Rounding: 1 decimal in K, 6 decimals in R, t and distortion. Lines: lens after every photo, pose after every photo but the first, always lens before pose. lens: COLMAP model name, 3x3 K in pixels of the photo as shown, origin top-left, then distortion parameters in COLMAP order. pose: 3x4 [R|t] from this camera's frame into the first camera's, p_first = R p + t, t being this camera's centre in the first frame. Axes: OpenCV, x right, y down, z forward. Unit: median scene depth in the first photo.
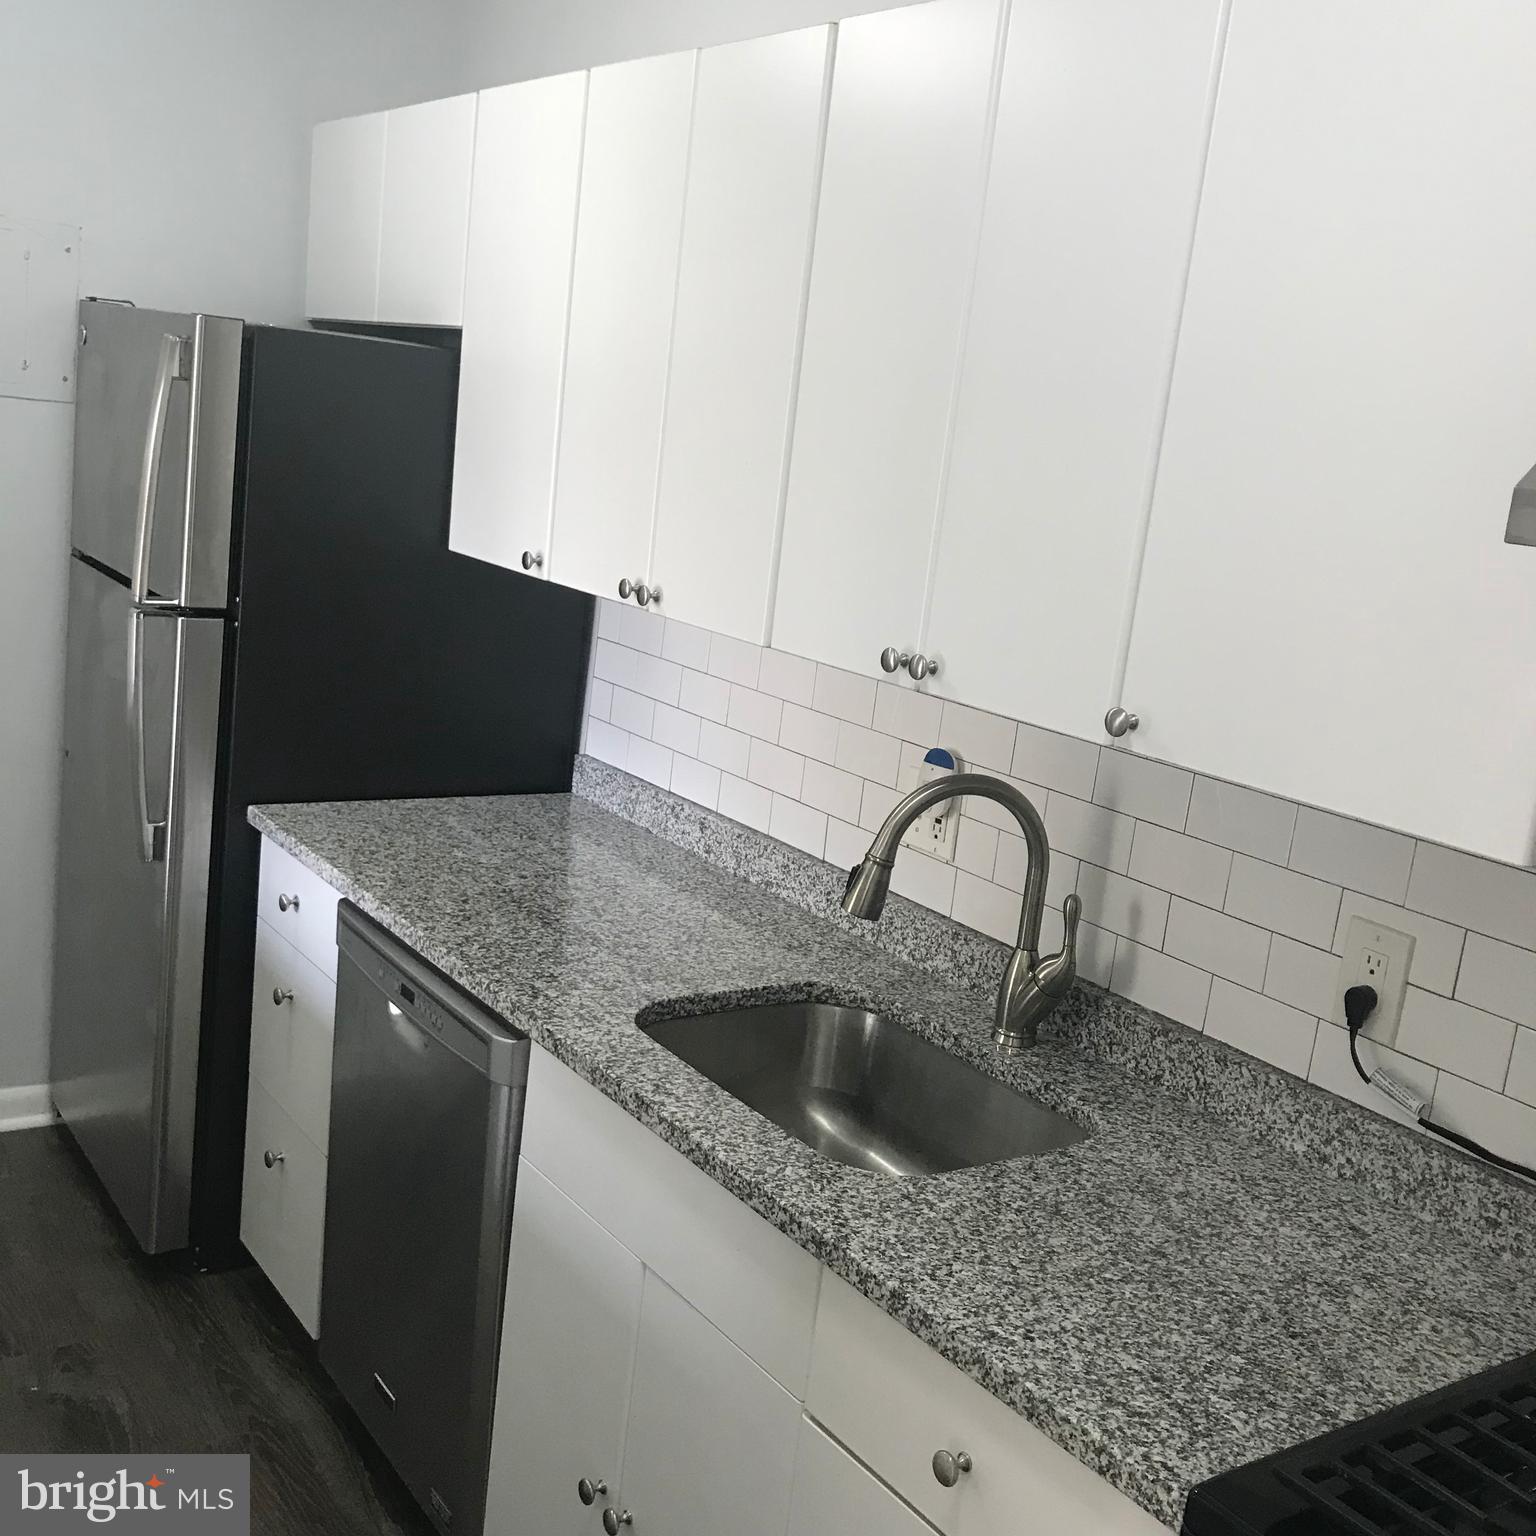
lens RADIAL K [[1670.6, 0, 768.0], [0, 1670.6, 768.0], [0, 0, 1]] dist [0.006483, -0.031044]
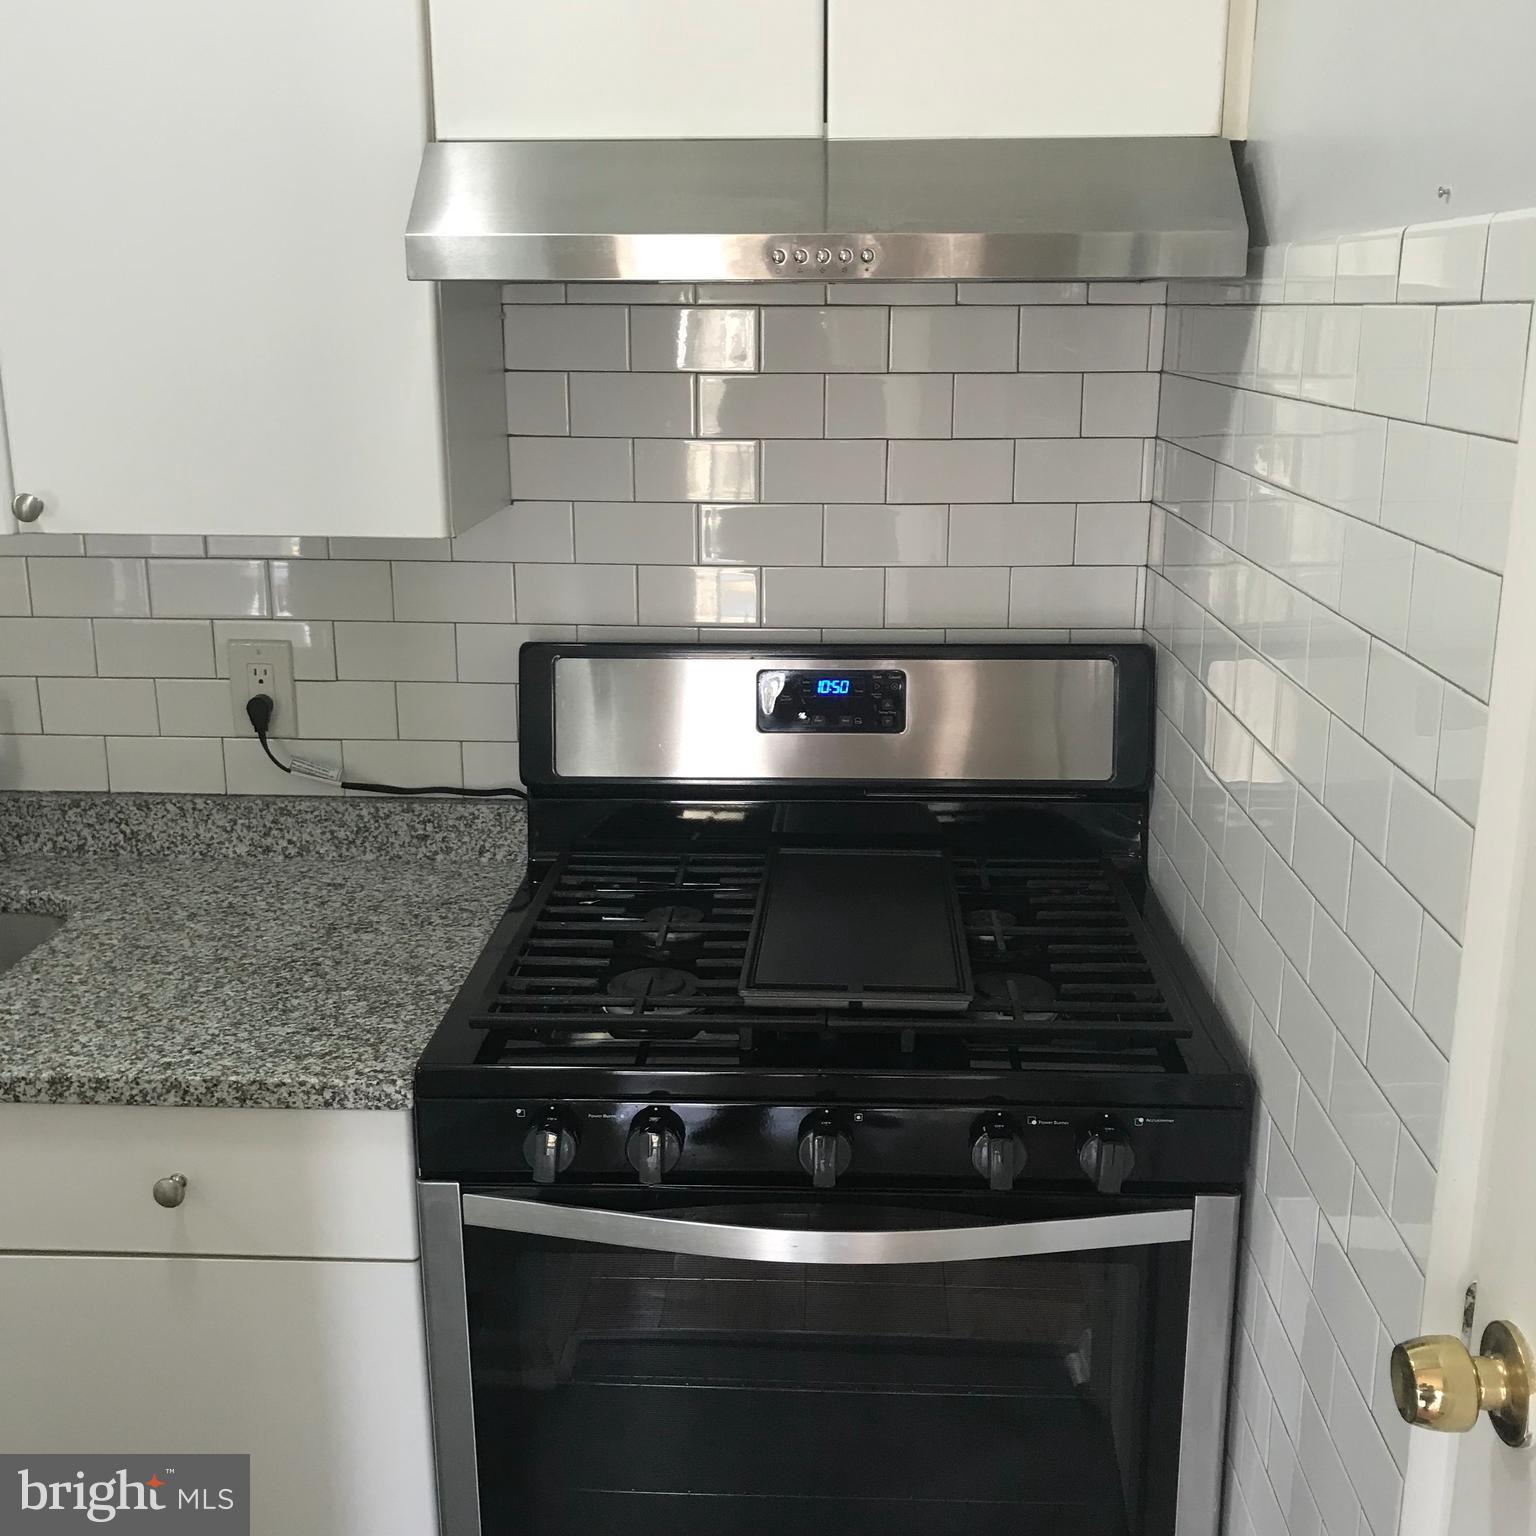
lens RADIAL K [[1670.6, 0, 768.0], [0, 1670.6, 768.0], [0, 0, 1]] dist [0.006483, -0.031044]
pose [[0.599308, -0.316456, 0.735313, -0.316955], [0.220615, 0.948267, 0.228295, -0.008759], [-0.769519, 0.025402, 0.638119, -0.010413]]
